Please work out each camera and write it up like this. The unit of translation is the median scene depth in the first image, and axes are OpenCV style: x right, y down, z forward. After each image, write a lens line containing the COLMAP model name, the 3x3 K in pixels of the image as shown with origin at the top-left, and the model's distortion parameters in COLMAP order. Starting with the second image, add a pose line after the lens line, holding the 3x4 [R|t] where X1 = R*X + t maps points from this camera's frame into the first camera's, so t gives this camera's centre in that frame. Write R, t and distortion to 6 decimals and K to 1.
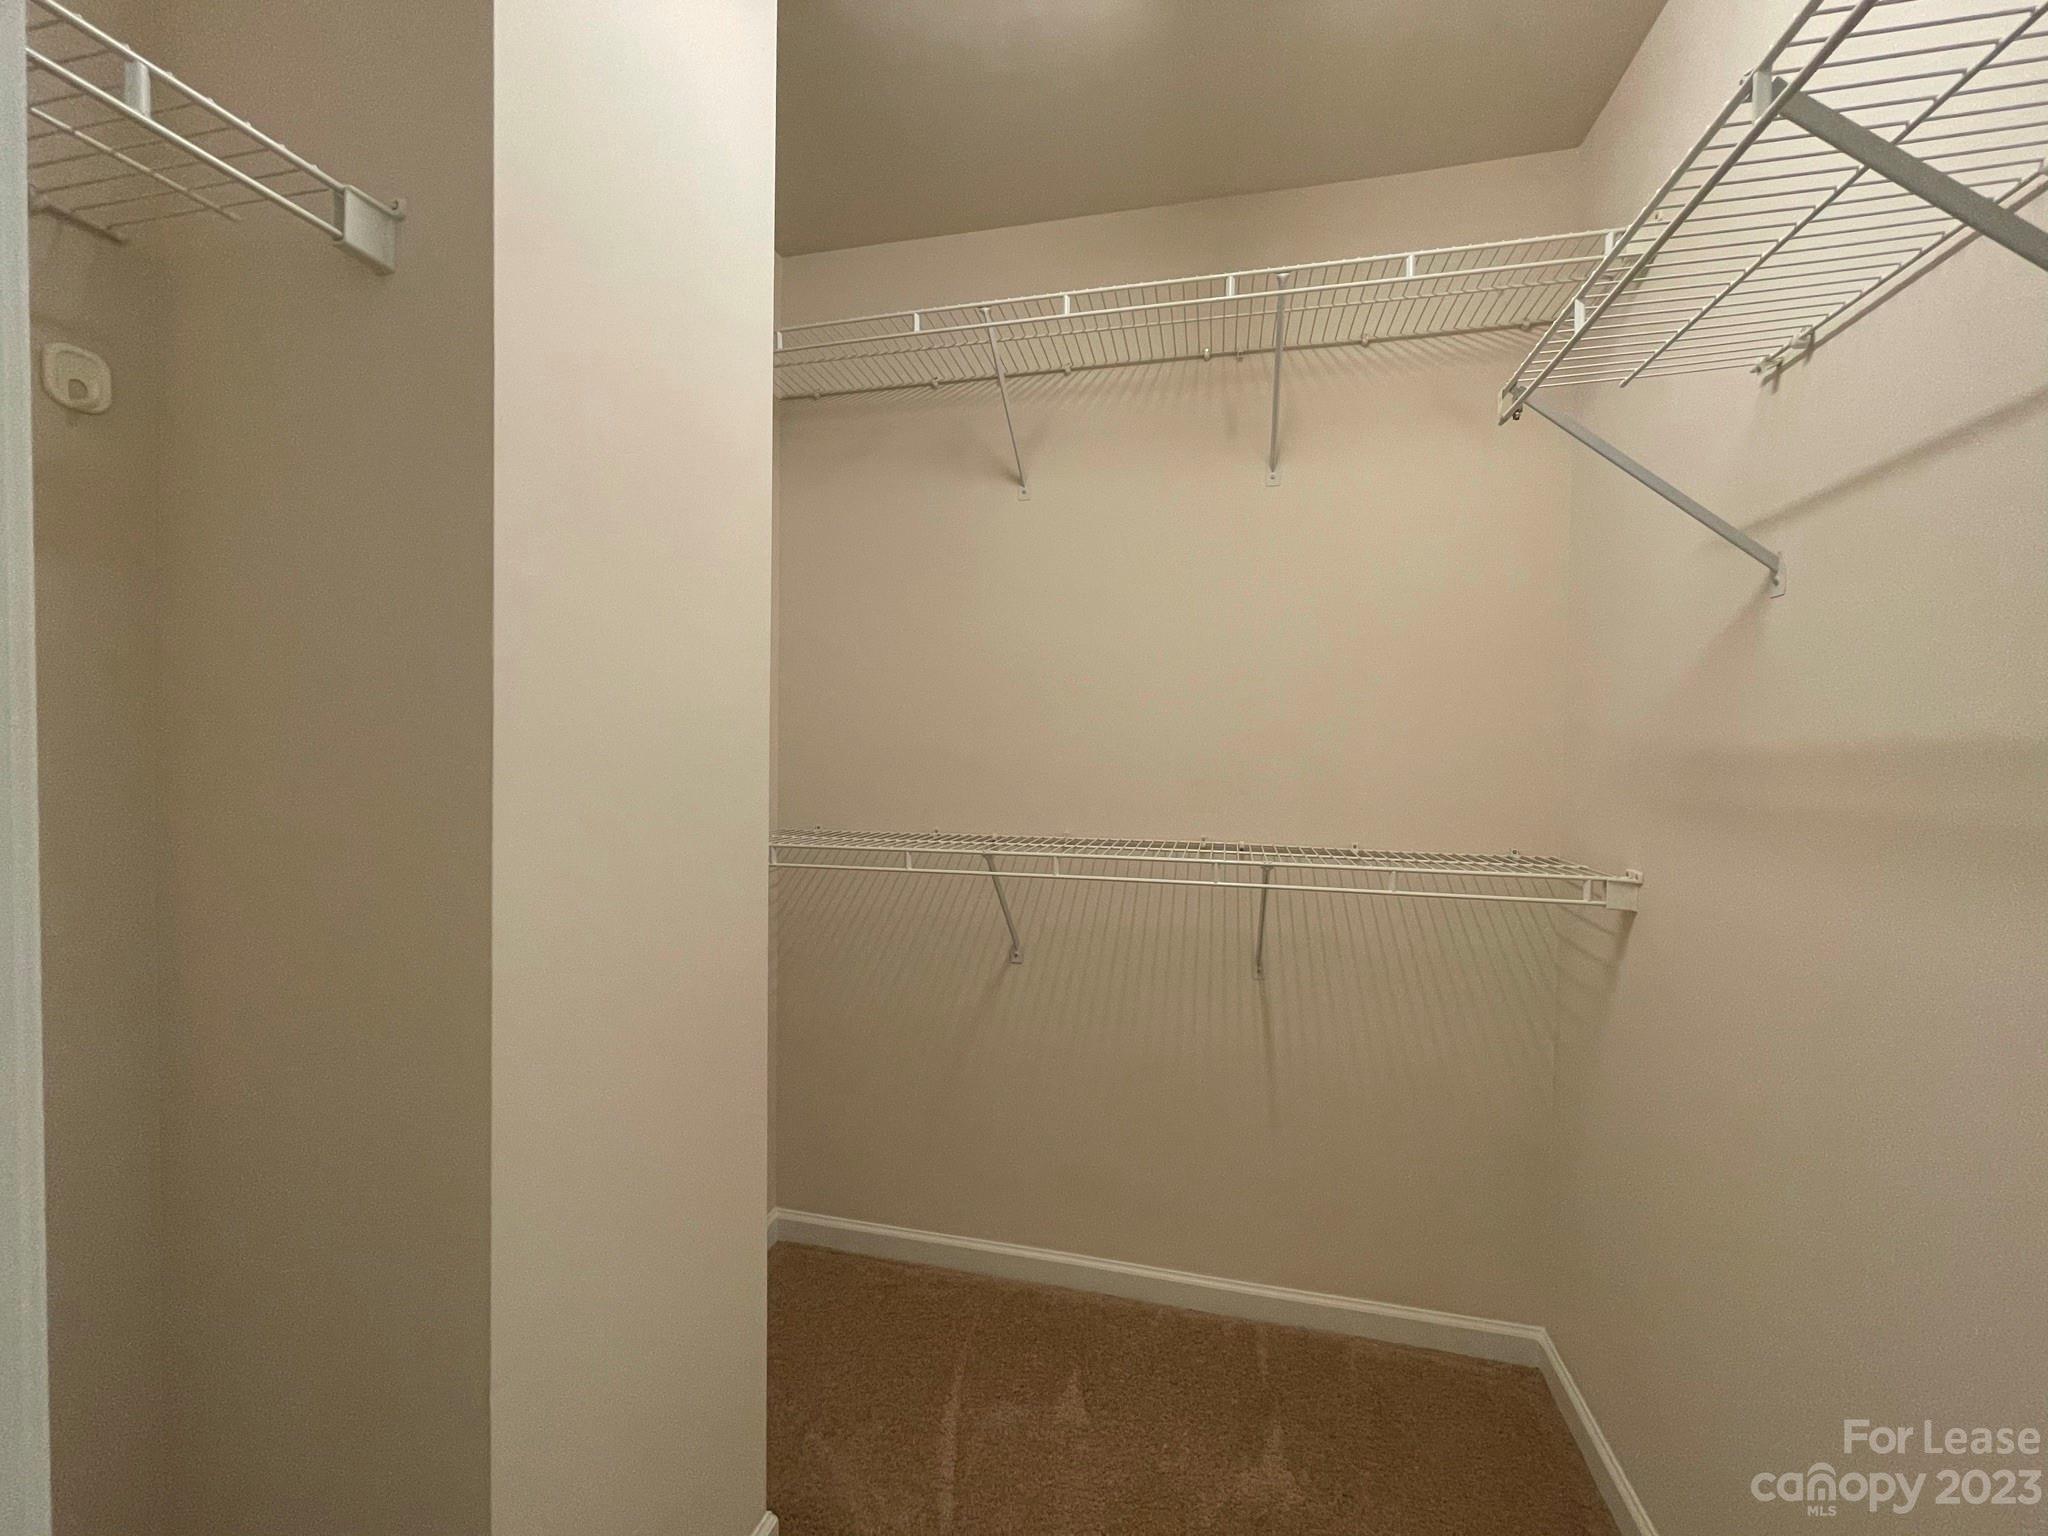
lens RADIAL K [[829.5, 0, 1029.9], [0, 829.5, 774.2], [0, 0, 1]] dist [-0.000888, 0.000013]
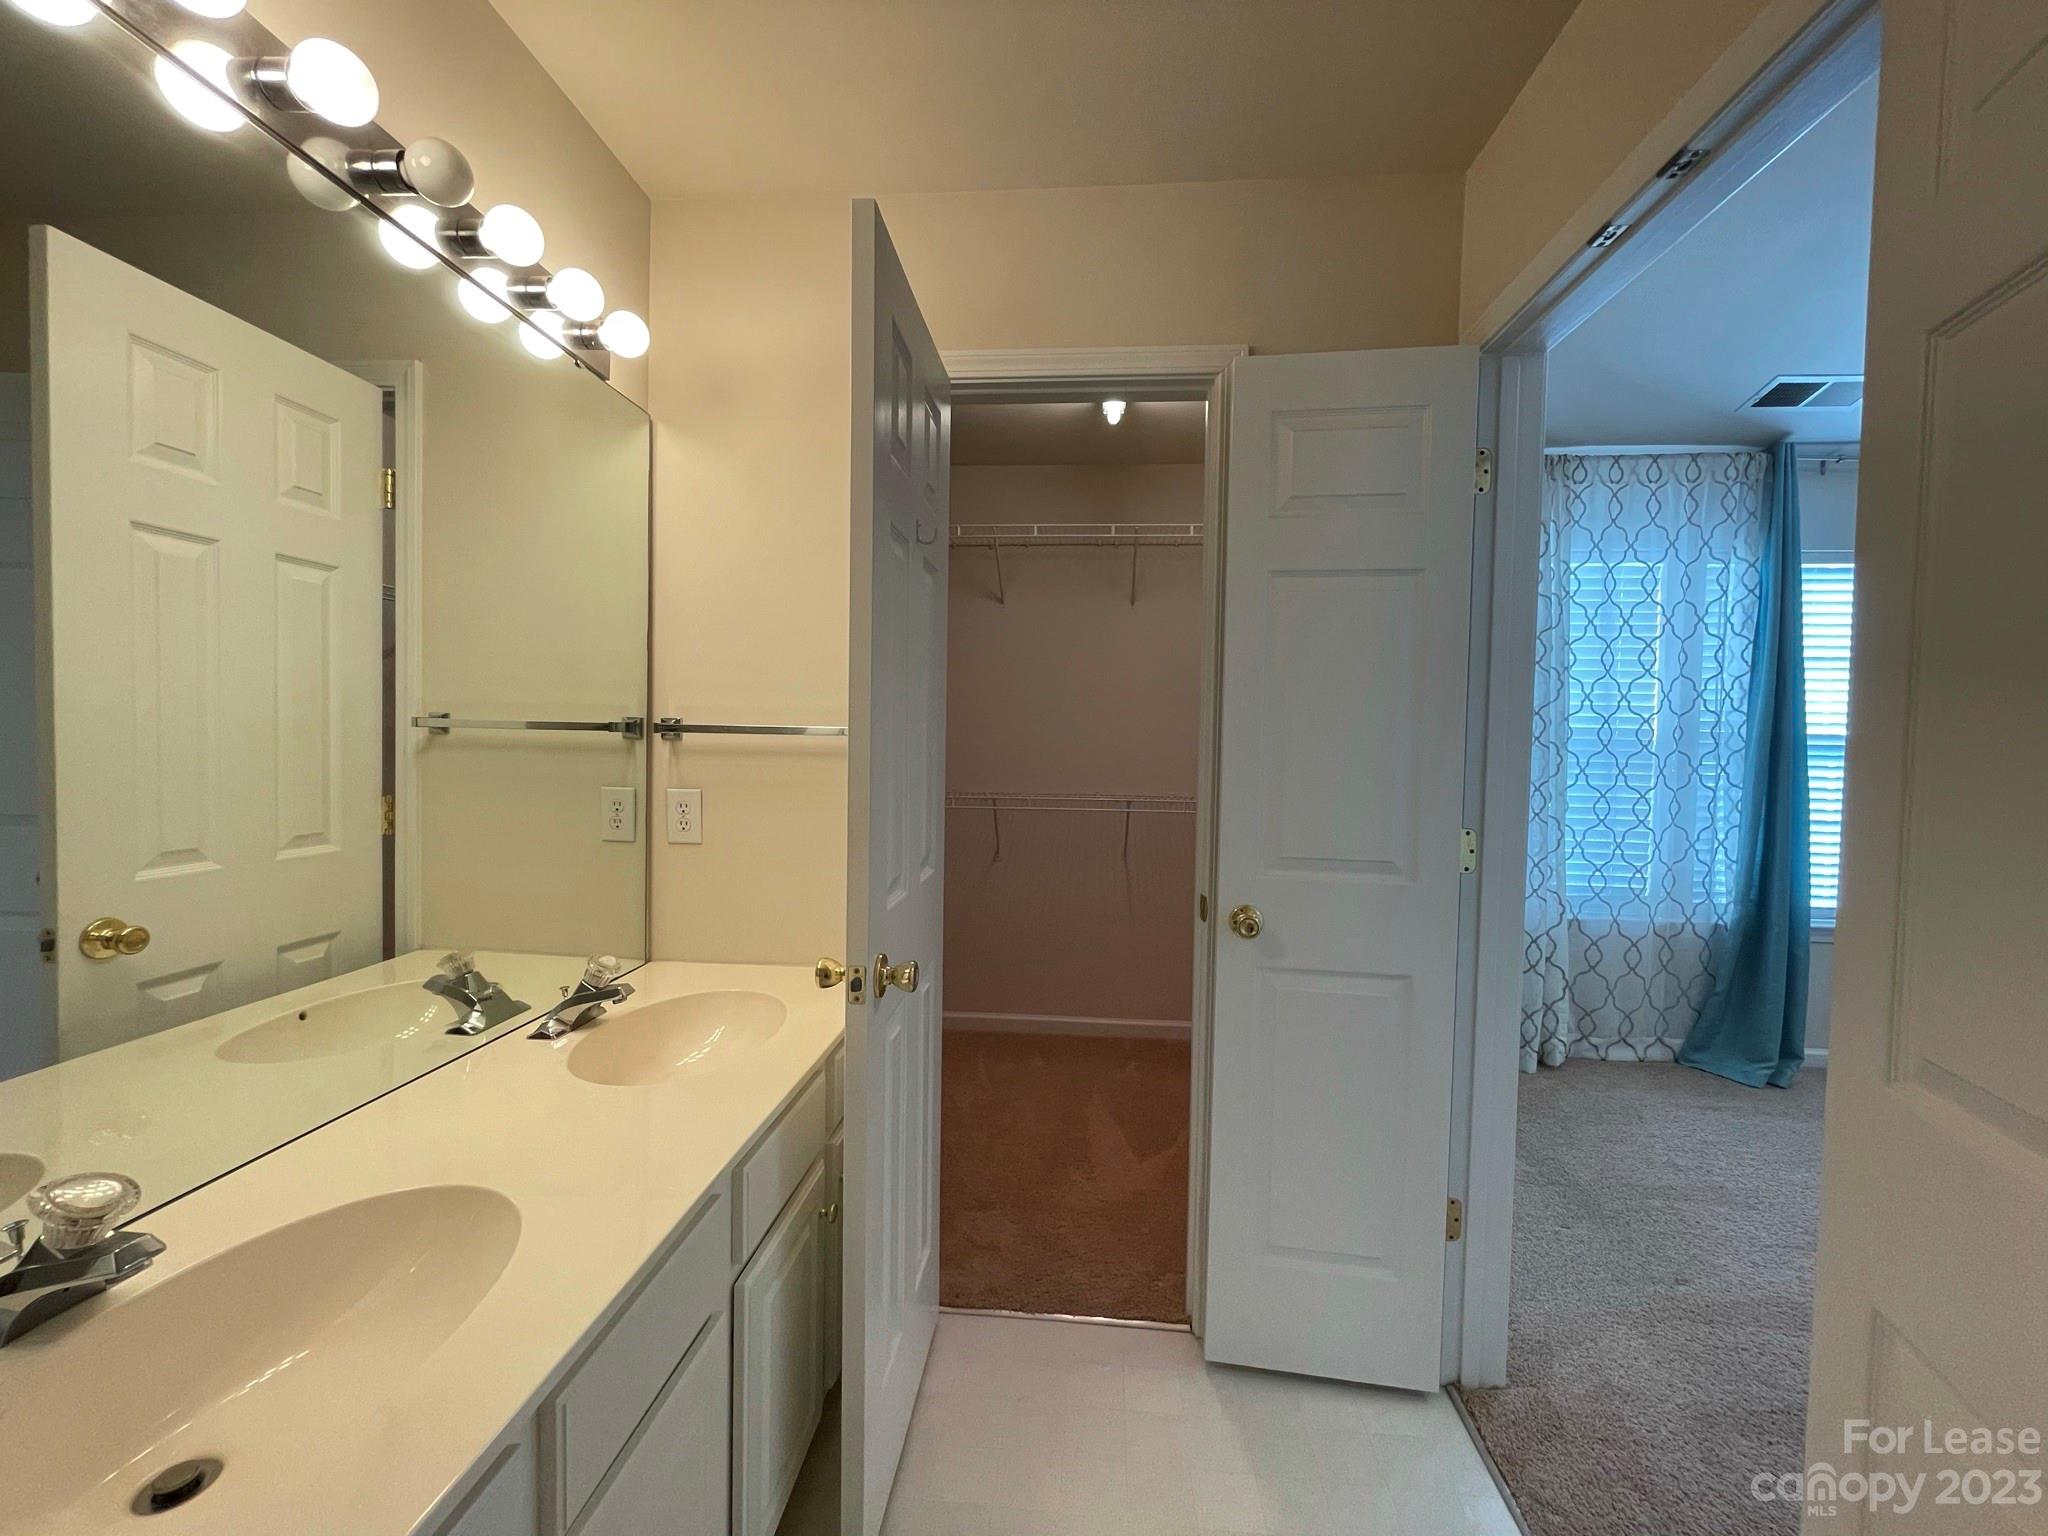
lens RADIAL K [[896.3, 0, 1020.7], [0, 896.3, 770.8], [0, 0, 1]] dist [0.005190, 0.000314]
pose [[0.986932, 0.000625, 0.161137, -0.314652], [-0.001346, 0.999990, 0.004368, 0.020073], [-0.161133, -0.004528, 0.986922, -1.071461]]
